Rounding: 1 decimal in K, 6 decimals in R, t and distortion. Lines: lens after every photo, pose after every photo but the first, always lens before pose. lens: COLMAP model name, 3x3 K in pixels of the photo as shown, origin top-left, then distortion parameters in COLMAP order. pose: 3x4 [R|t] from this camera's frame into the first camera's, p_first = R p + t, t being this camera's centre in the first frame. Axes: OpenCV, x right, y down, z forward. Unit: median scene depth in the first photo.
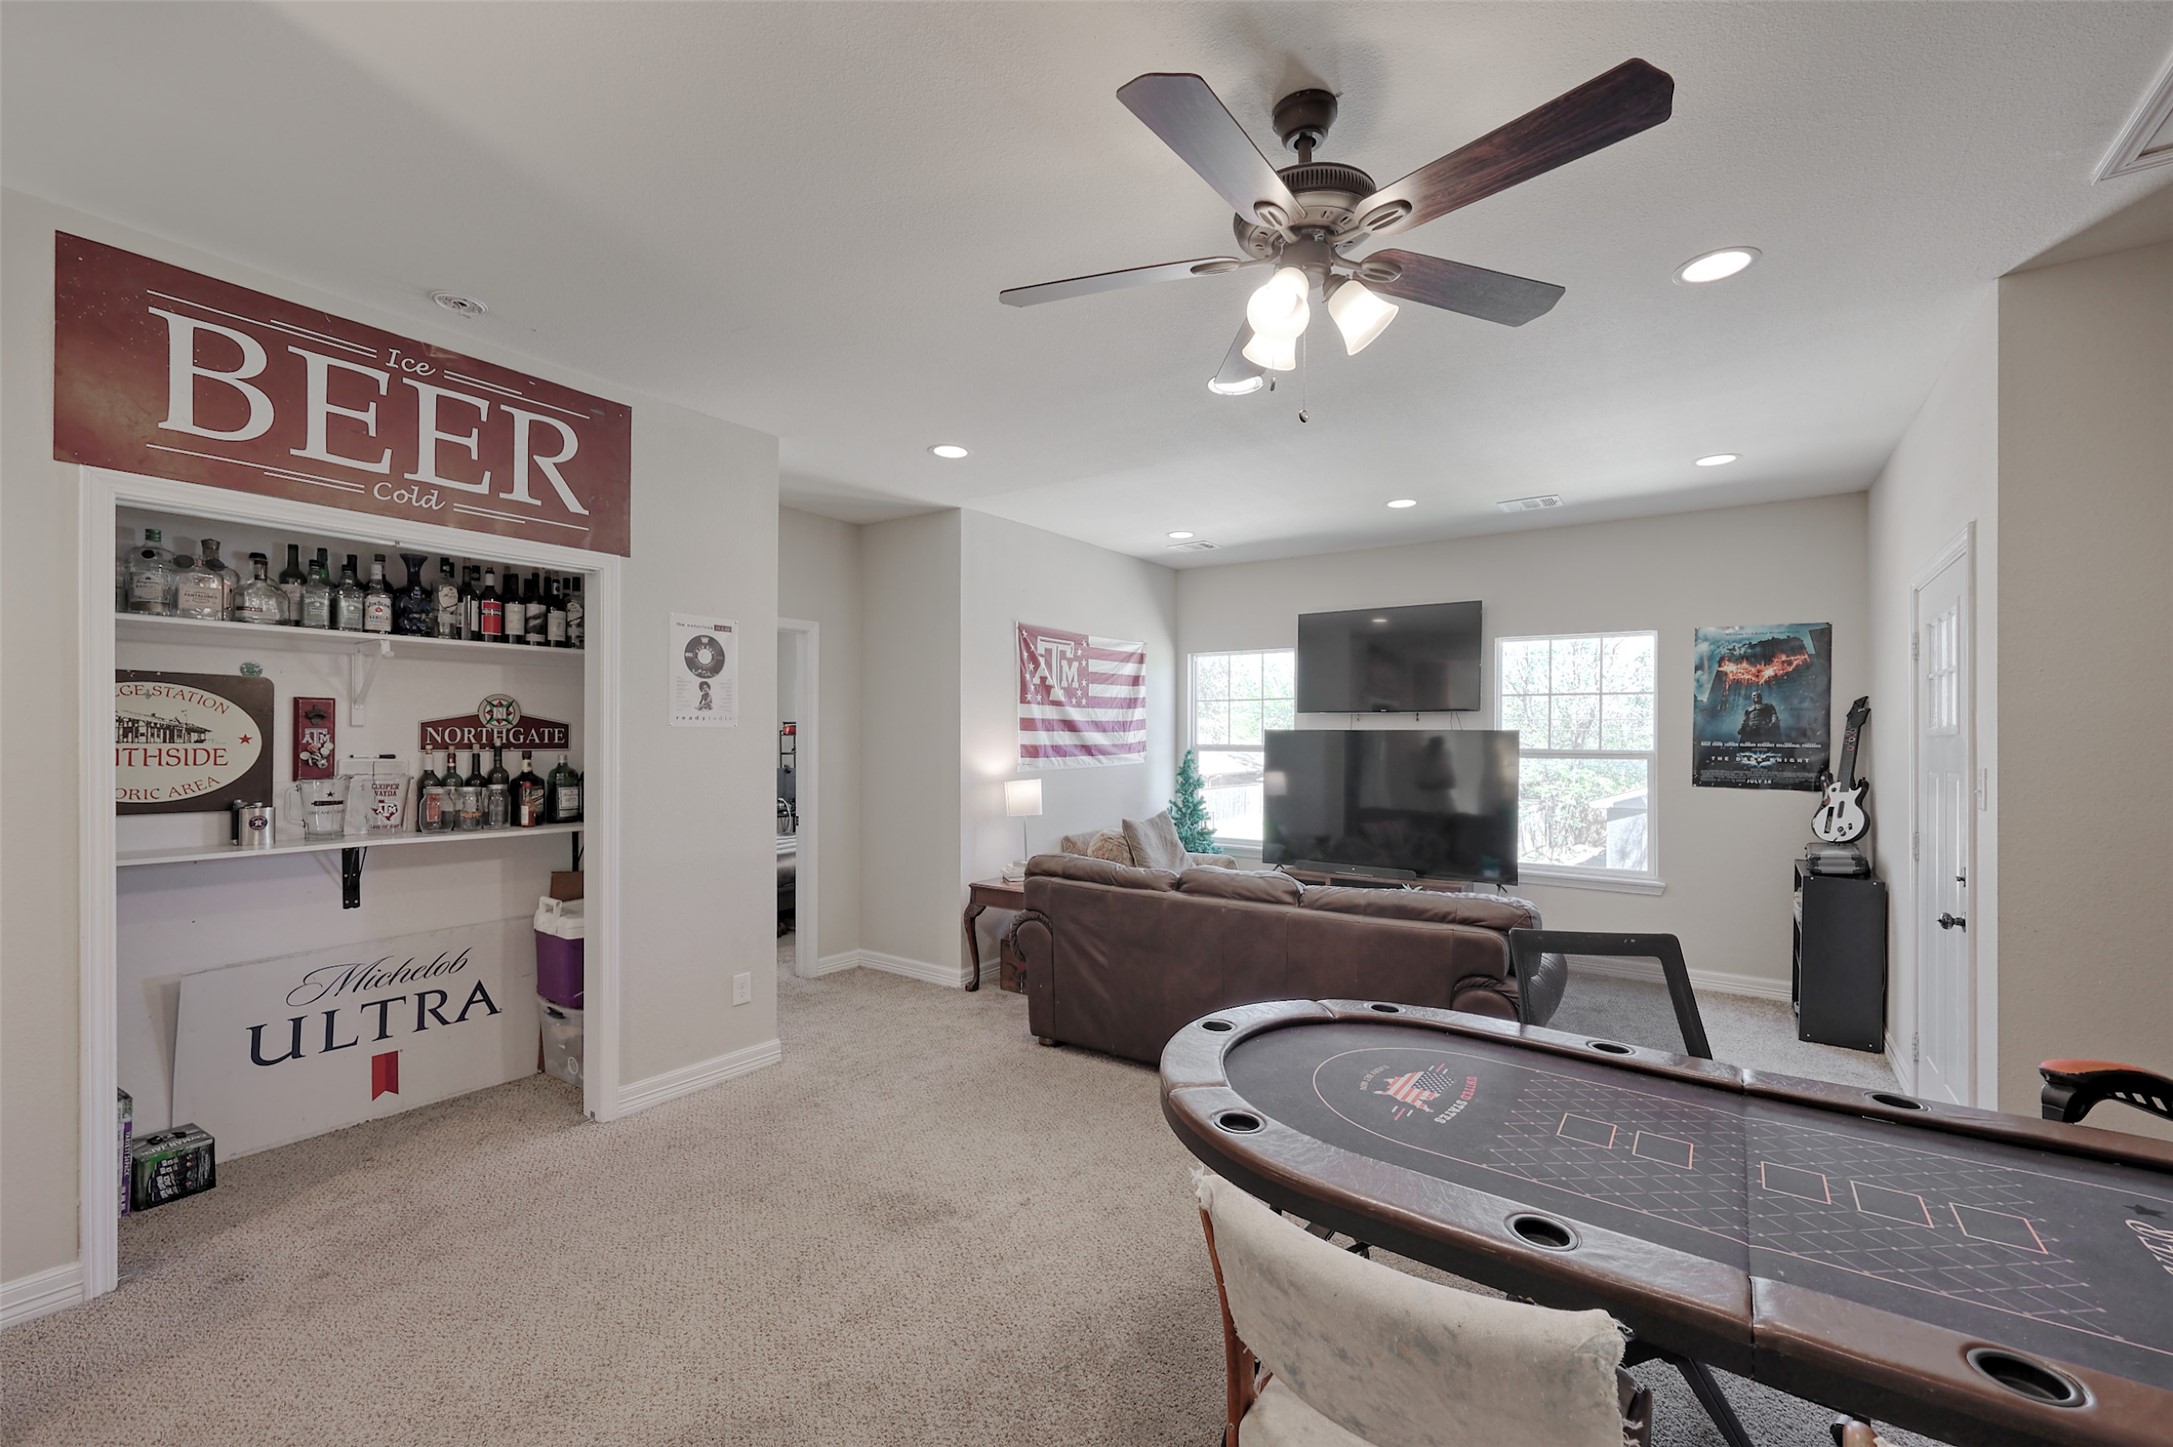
lens RADIAL K [[886.9, 0, 1187.2], [0, 886.9, 737.3], [0, 0, 1]] dist [-0.001075, 0.000964]
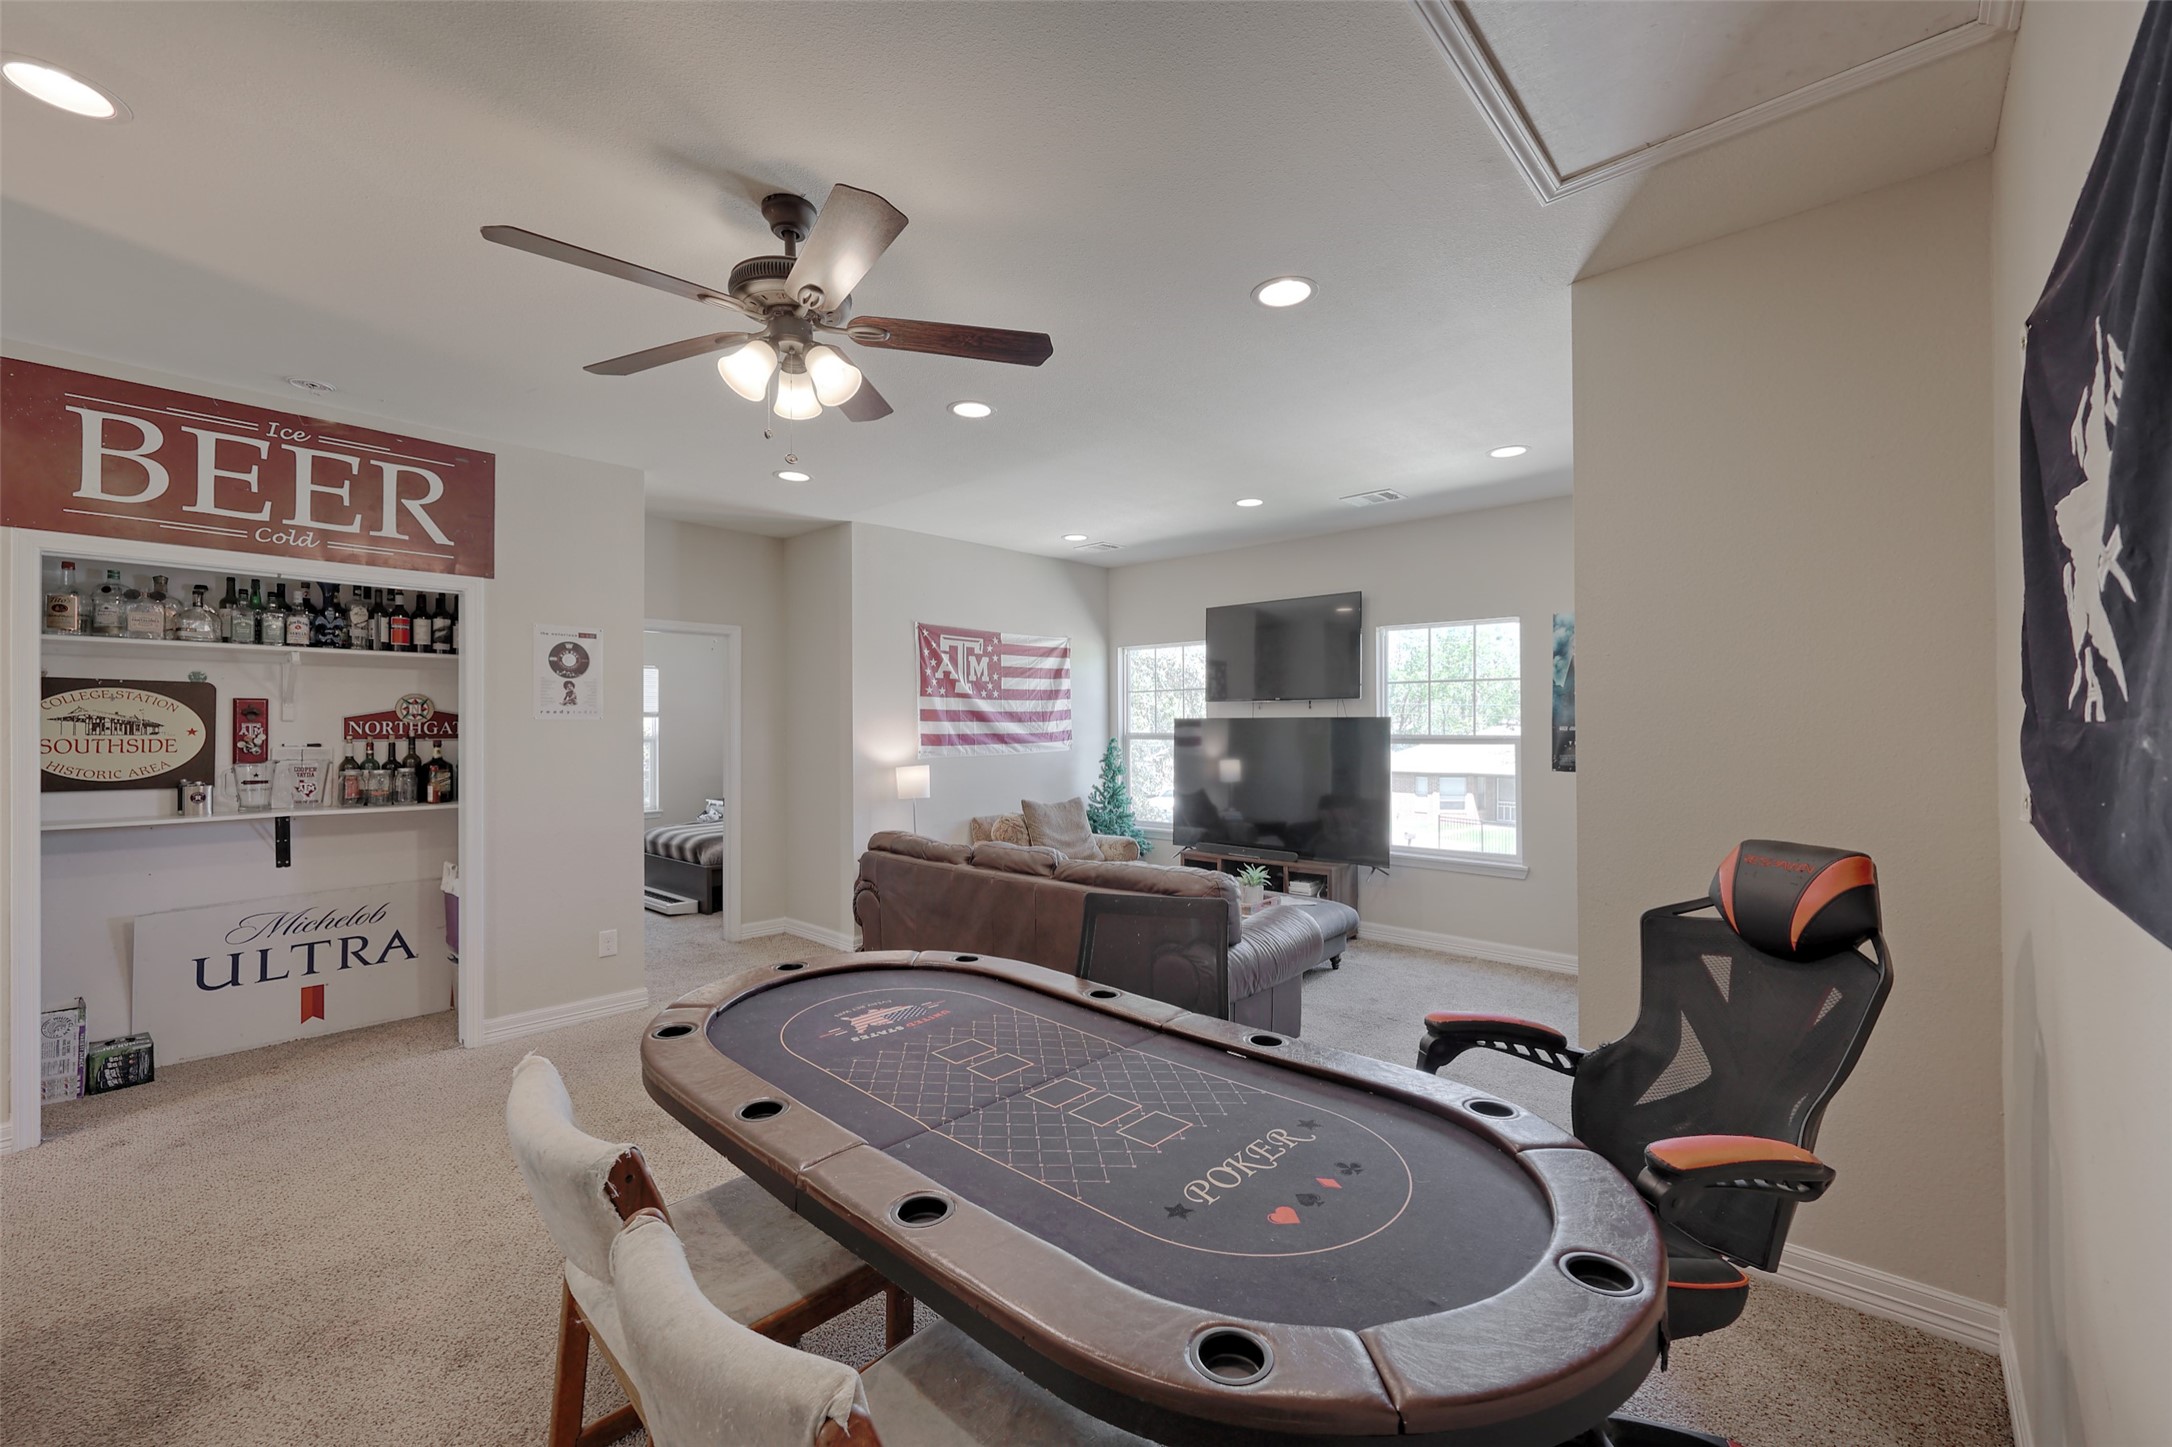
lens RADIAL K [[886.5, 0, 1196.8], [0, 886.5, 721.6], [0, 0, 1]] dist [-0.001075, 0.000964]
pose [[0.992587, -0.007260, -0.121319, 0.495947], [0.006460, 0.999955, -0.006988, 0.005526], [0.121365, 0.006152, 0.992589, -0.081407]]
